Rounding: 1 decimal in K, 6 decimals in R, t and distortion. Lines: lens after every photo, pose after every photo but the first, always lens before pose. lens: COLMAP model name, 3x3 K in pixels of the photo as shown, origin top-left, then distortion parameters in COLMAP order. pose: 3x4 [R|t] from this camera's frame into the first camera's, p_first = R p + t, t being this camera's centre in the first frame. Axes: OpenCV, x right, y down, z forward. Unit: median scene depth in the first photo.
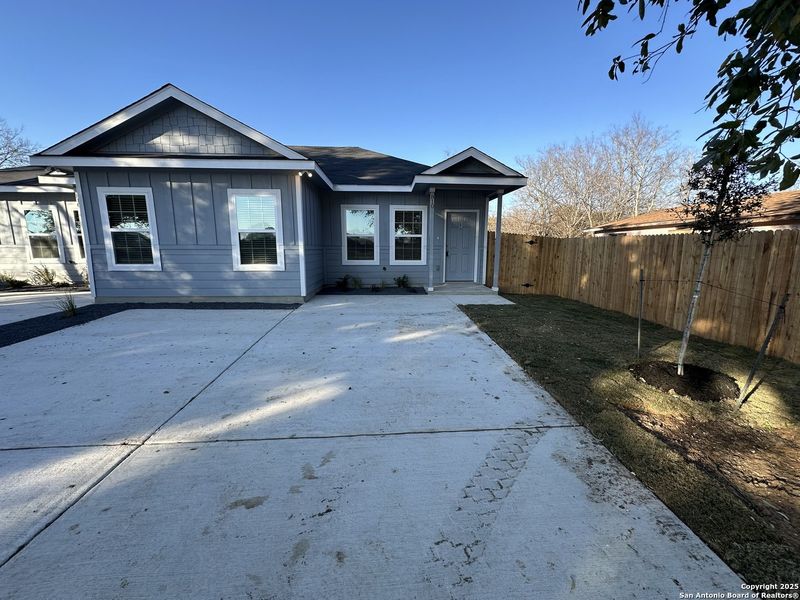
lens RADIAL K [[318.4, 0, 400.0], [0, 318.4, 300.0], [0, 0, 1]] dist [-0.000135, -0.000064]
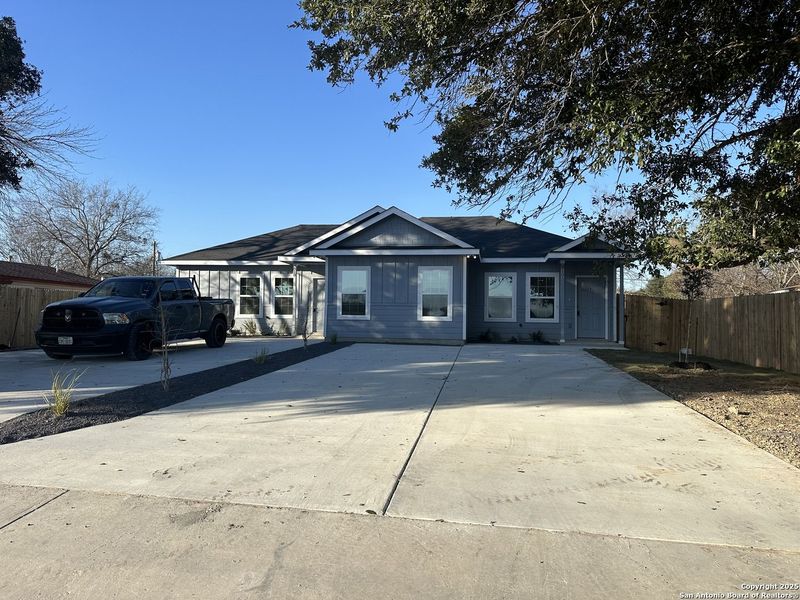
lens RADIAL K [[451.3, 0, 400.0], [0, 451.3, 300.0], [0, 0, 1]] dist [0.000693, -0.000308]
pose [[0.964569, 0.003861, -0.263803, -0.041144], [-0.055142, 0.980760, -0.187269, 0.149424], [0.258004, 0.195180, 0.946223, -0.716768]]
